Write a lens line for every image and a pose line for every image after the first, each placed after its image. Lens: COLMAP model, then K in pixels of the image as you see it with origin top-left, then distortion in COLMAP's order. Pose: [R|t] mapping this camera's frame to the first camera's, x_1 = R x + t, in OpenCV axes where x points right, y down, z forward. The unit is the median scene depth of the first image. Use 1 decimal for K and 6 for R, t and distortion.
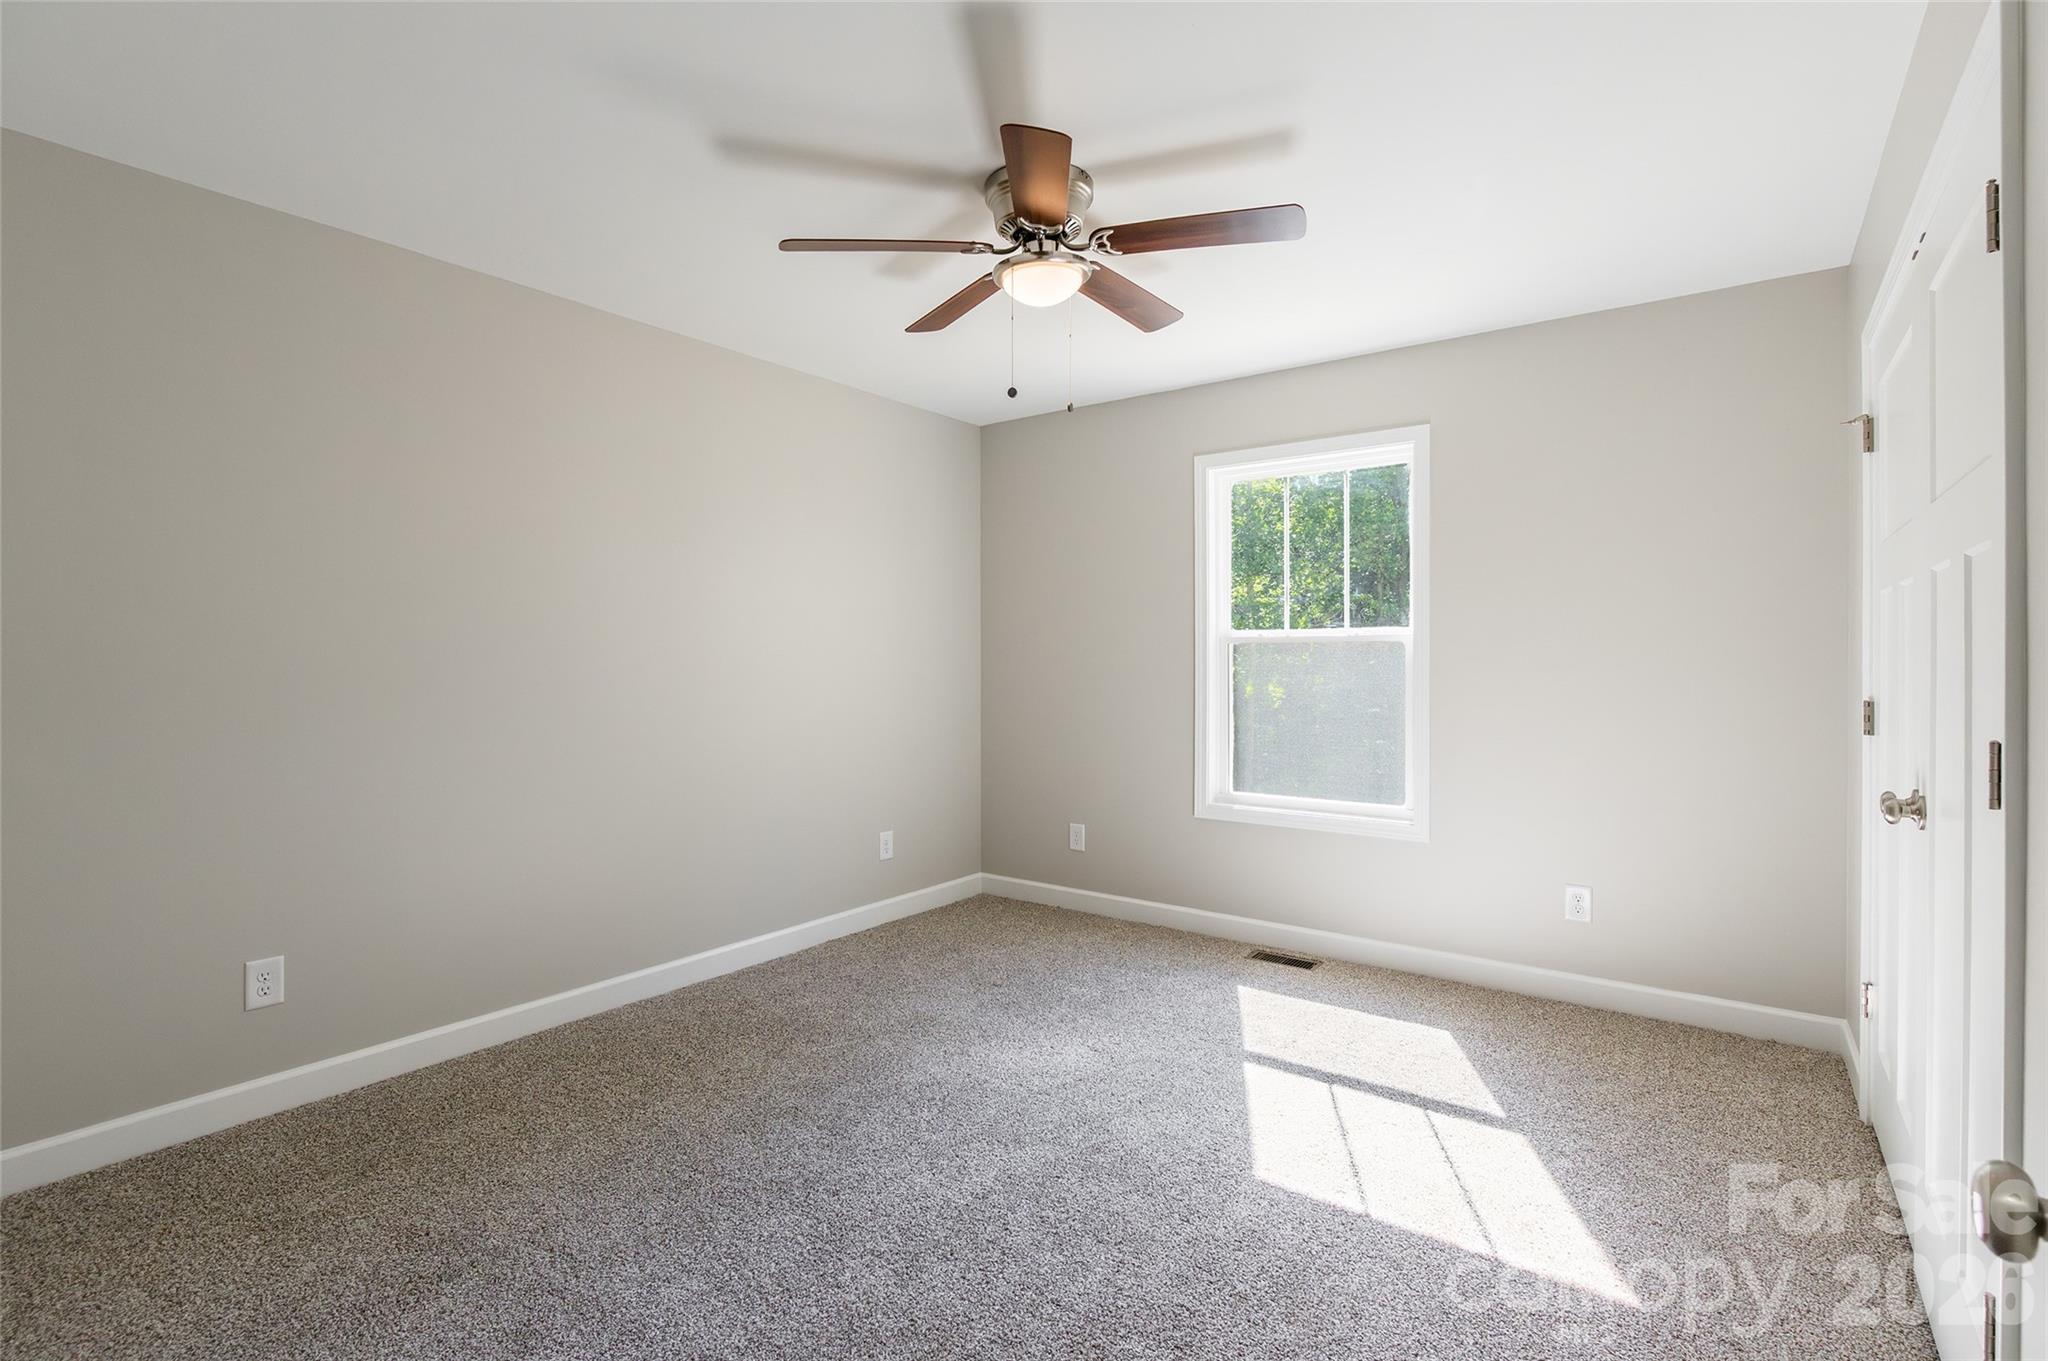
lens RADIAL K [[936.7, 0, 1039.6], [0, 936.7, 677.0], [0, 0, 1]] dist [-0.010757, 0.000366]
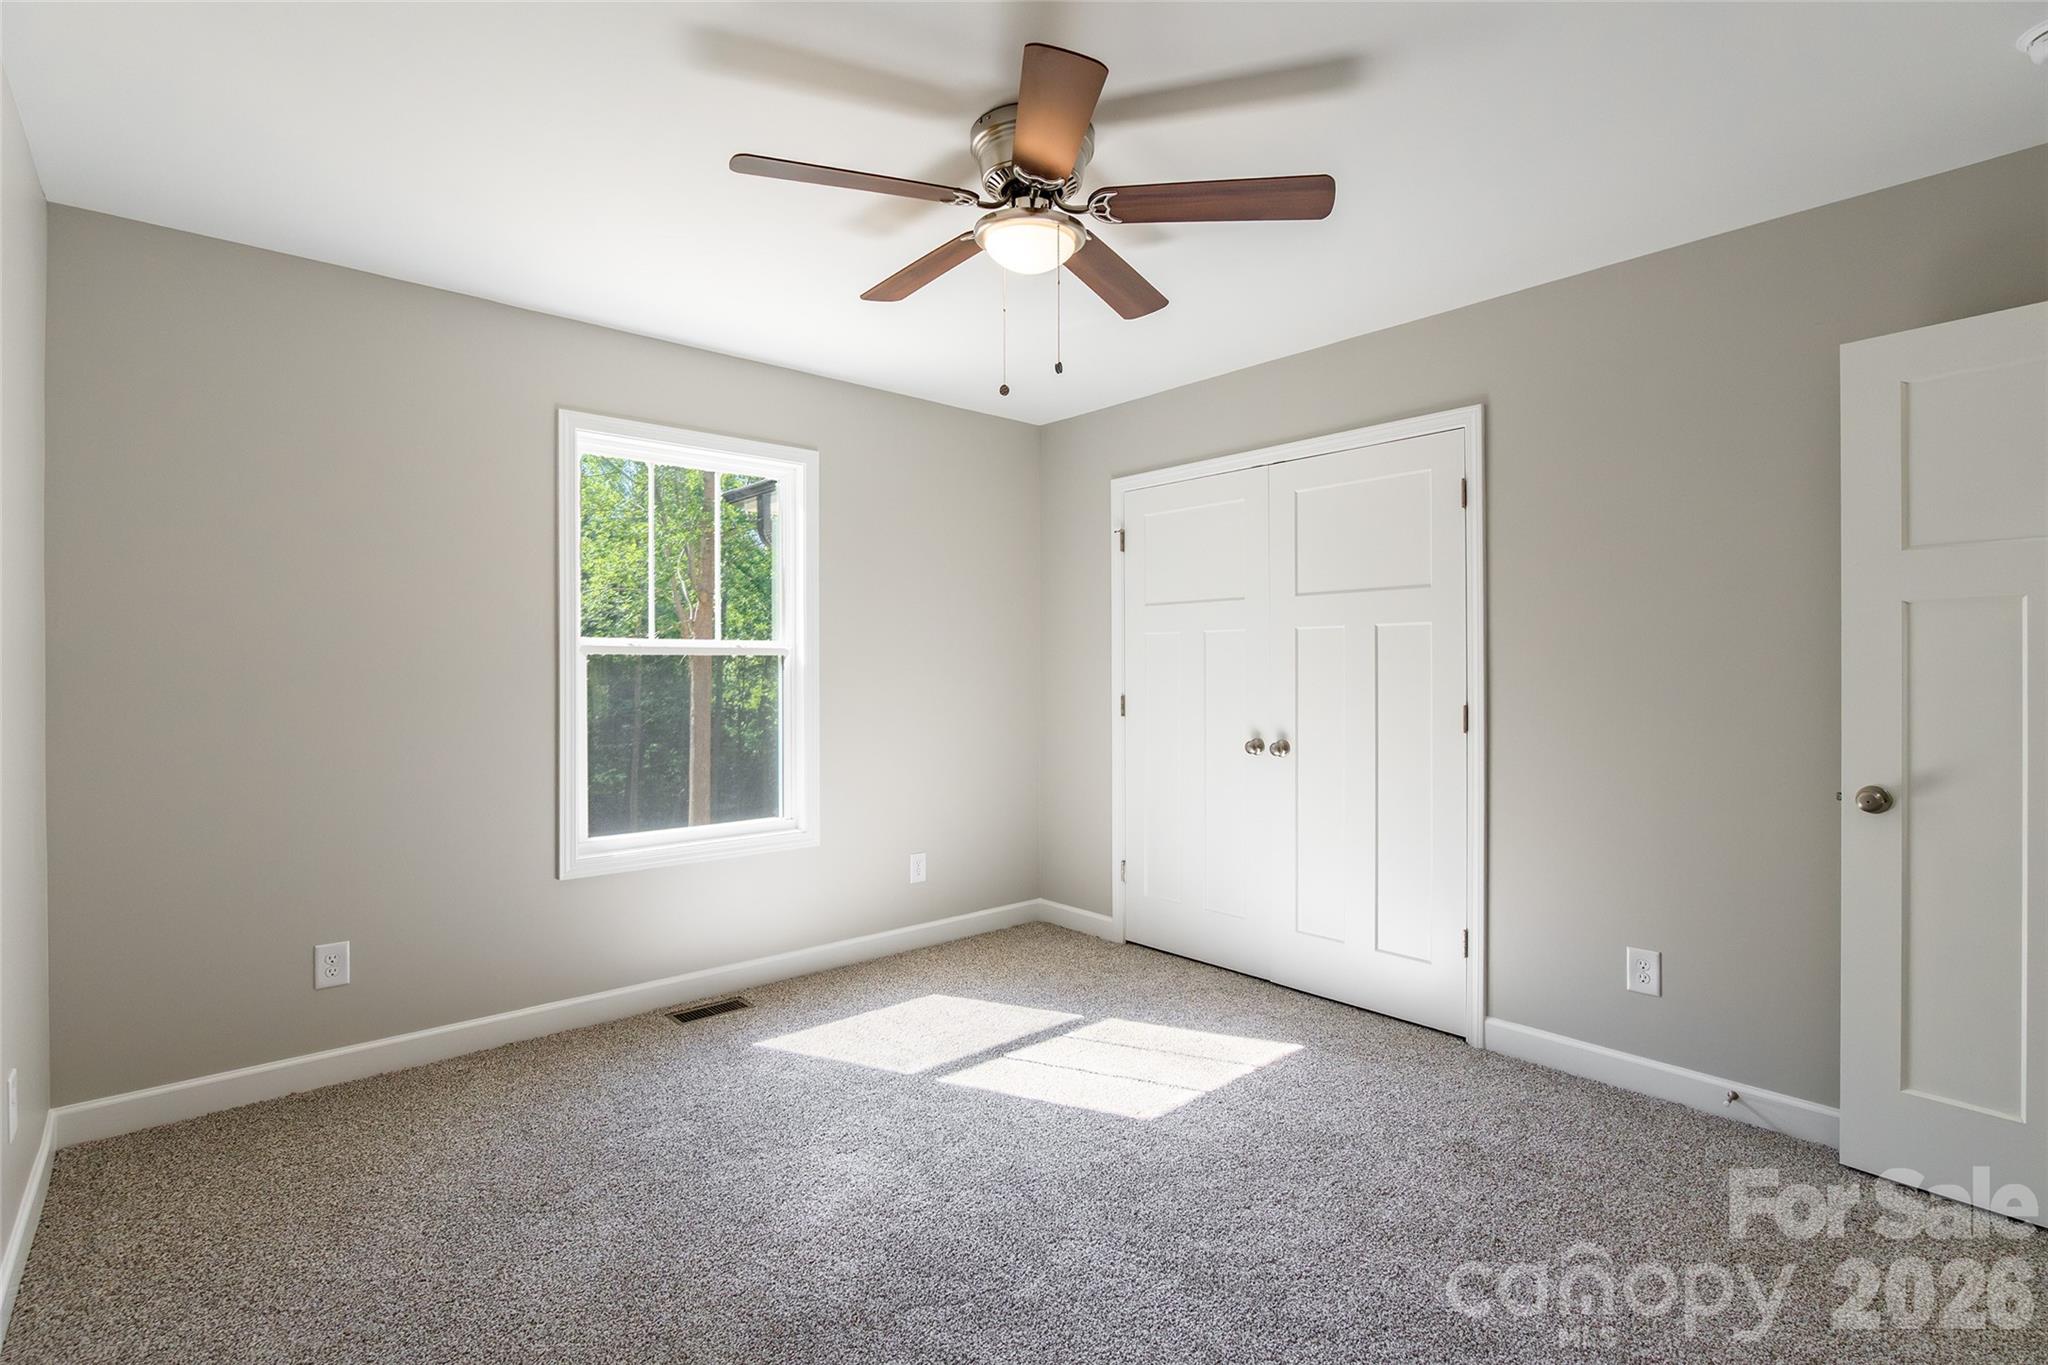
lens RADIAL K [[939.9, 0, 1014.2], [0, 939.9, 671.6], [0, 0, 1]] dist [-0.004294, -0.000081]
pose [[0.233119, -0.000381, 0.972448, -0.704699], [0.020141, 0.999787, -0.004437, -0.012909], [-0.972240, 0.020621, 0.233077, 0.659714]]
